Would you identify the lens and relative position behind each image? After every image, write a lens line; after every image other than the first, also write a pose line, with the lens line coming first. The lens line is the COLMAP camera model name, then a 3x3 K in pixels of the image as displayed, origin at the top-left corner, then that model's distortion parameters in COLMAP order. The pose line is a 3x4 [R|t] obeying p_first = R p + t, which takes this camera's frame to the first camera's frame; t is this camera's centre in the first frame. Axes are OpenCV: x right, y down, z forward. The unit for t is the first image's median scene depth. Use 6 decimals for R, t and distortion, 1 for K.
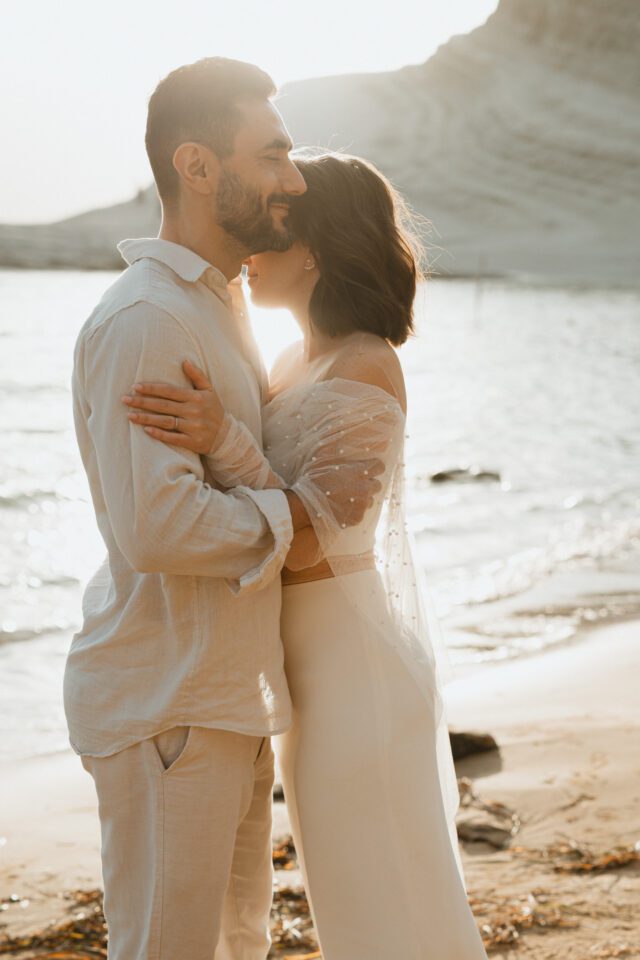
lens RADIAL K [[1020.7, 0, 320.0], [0, 1020.7, 480.0], [0, 0, 1]] dist [-0.219104, 0.365223]
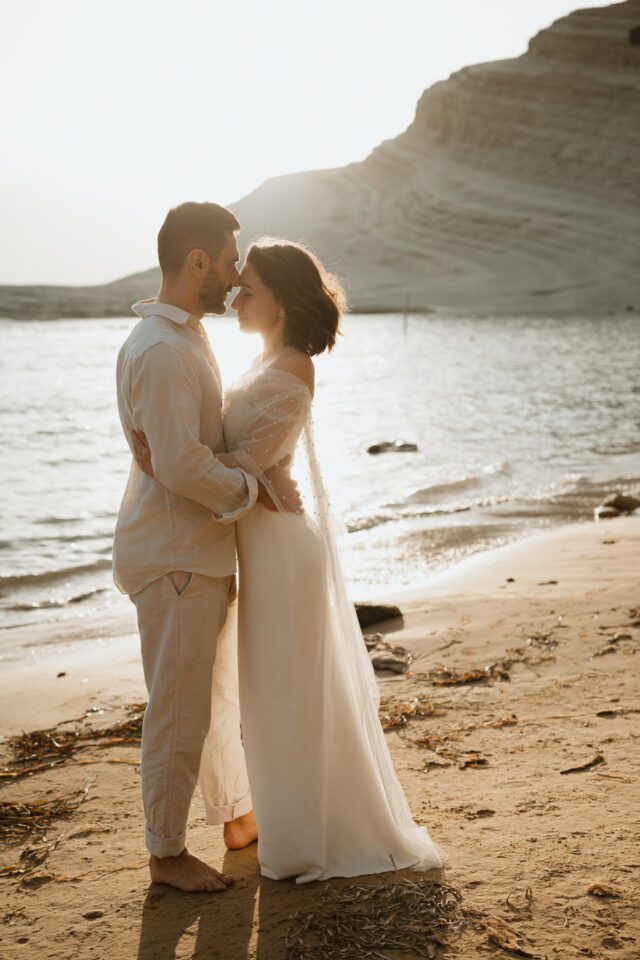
lens RADIAL K [[901.7, 0, 320.0], [0, 901.7, 480.0], [0, 0, 1]] dist [-0.193822, 0.224854]
pose [[0.999055, -0.032762, -0.028559, 0.107685], [0.032349, 0.999367, -0.014832, 0.083357], [0.029027, 0.013894, 0.999482, -0.420872]]
